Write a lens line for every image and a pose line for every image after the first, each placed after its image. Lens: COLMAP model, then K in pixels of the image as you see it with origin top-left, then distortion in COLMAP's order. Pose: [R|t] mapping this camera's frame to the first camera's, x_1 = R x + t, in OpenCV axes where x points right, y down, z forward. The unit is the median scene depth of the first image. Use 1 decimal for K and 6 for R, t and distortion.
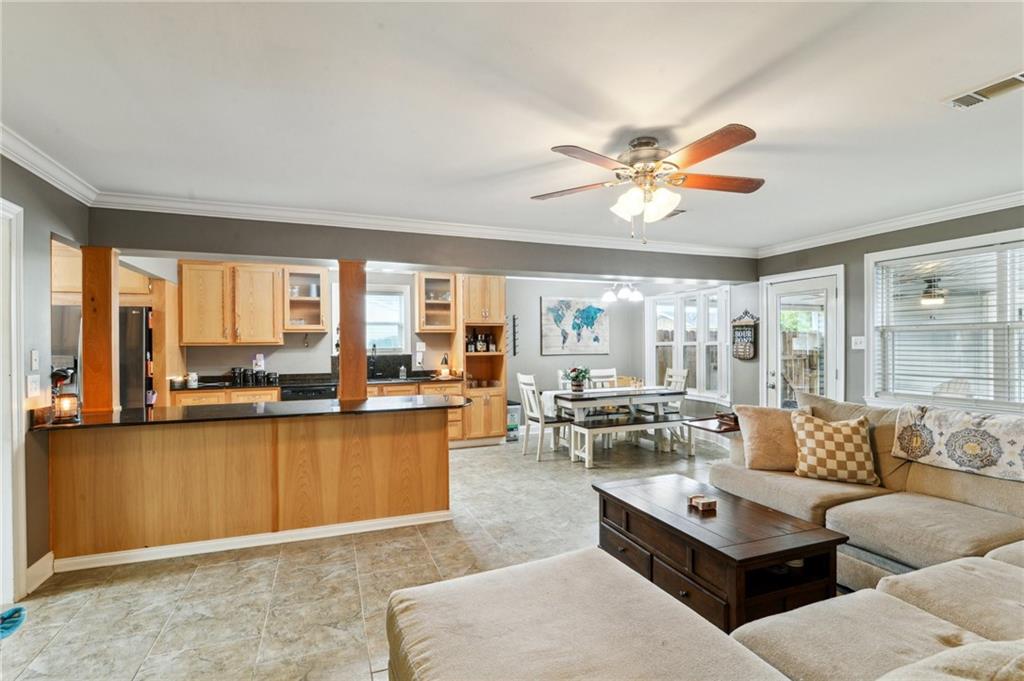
lens RADIAL K [[477.6, 0, 519.3], [0, 477.6, 343.9], [0, 0, 1]] dist [0.029421, -0.002427]
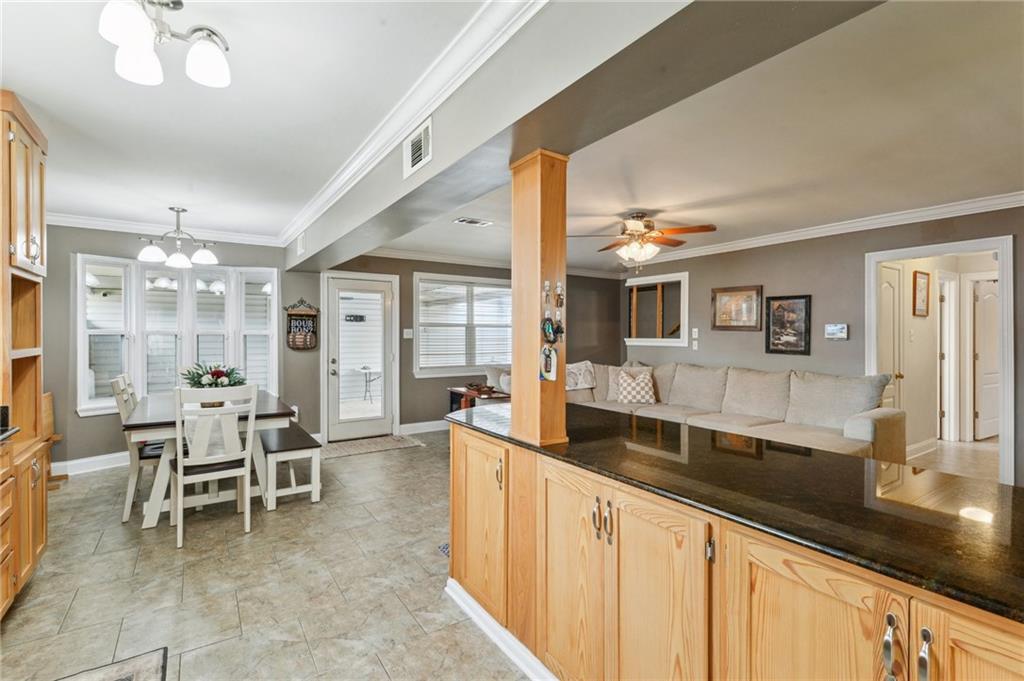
lens RADIAL K [[477.6, 0, 512.3], [0, 477.6, 335.0], [0, 0, 1]] dist [0.029421, -0.002427]
pose [[-0.189131, 0.006060, 0.981933, -0.521828], [-0.005844, 0.999956, -0.007296, 0.006974], [-0.981935, -0.007118, -0.189087, 0.698590]]
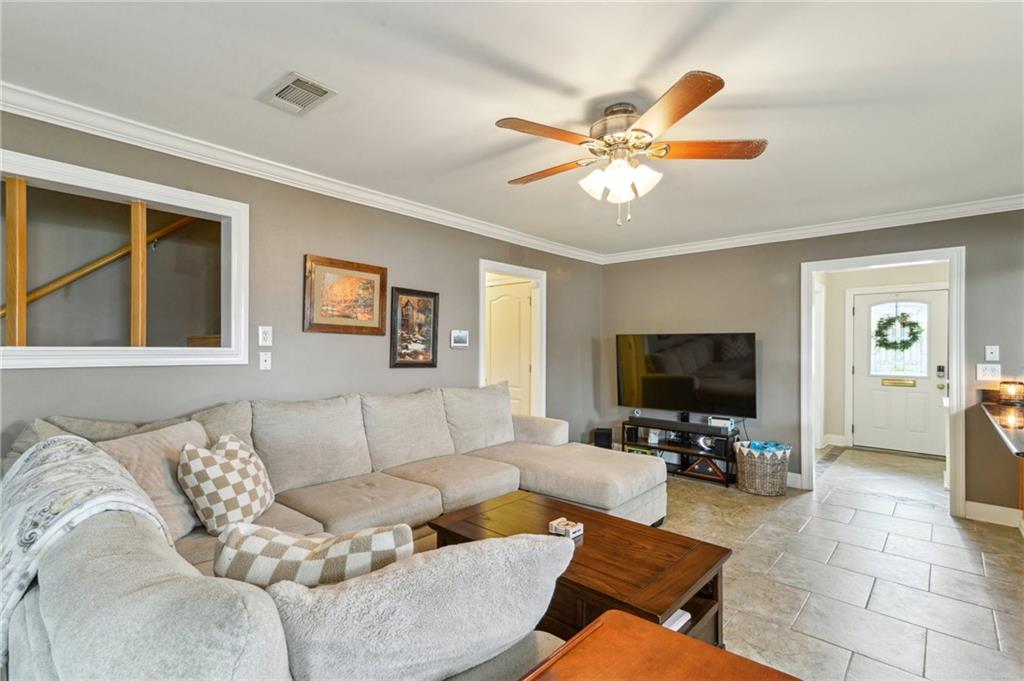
lens RADIAL K [[477.6, 0, 512.6], [0, 477.6, 347.7], [0, 0, 1]] dist [0.029421, -0.002427]
pose [[-0.901280, 0.001739, -0.433234, 0.335836], [0.003956, 0.999983, -0.004216, 0.008477], [0.433219, -0.005514, -0.901272, 0.686803]]
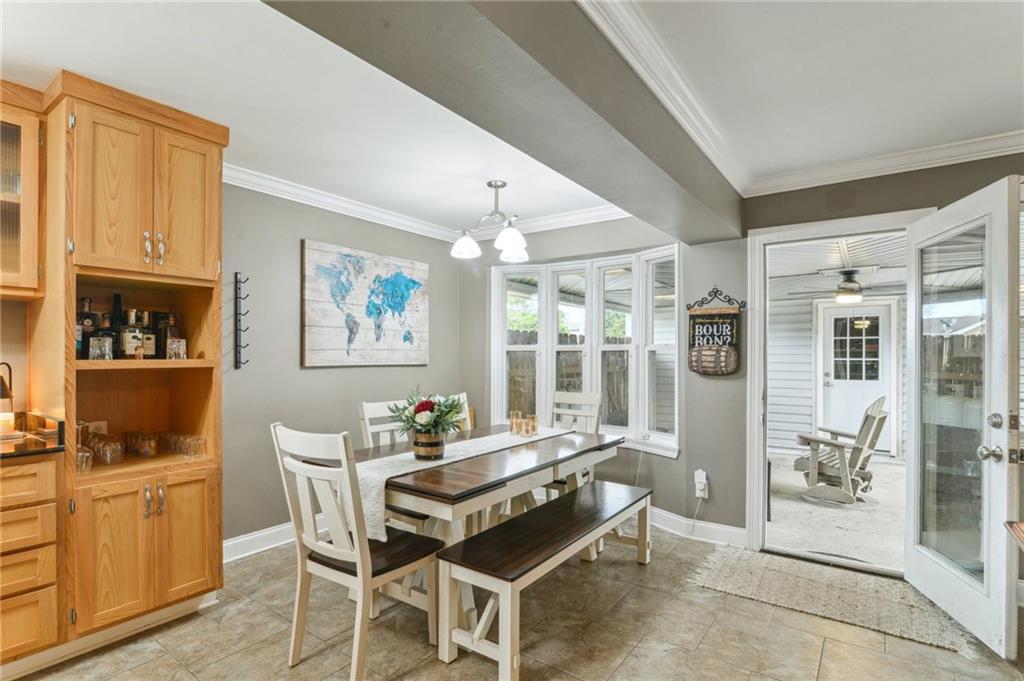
lens RADIAL K [[500.6, 0, 513.5], [0, 500.6, 354.5], [0, 0, 1]] dist [-0.013219, -0.000304]
pose [[0.851980, 0.010949, 0.523459, -0.037332], [-0.012680, 0.999920, -0.000276, 0.010432], [-0.523420, -0.006403, 0.852051, 0.568027]]
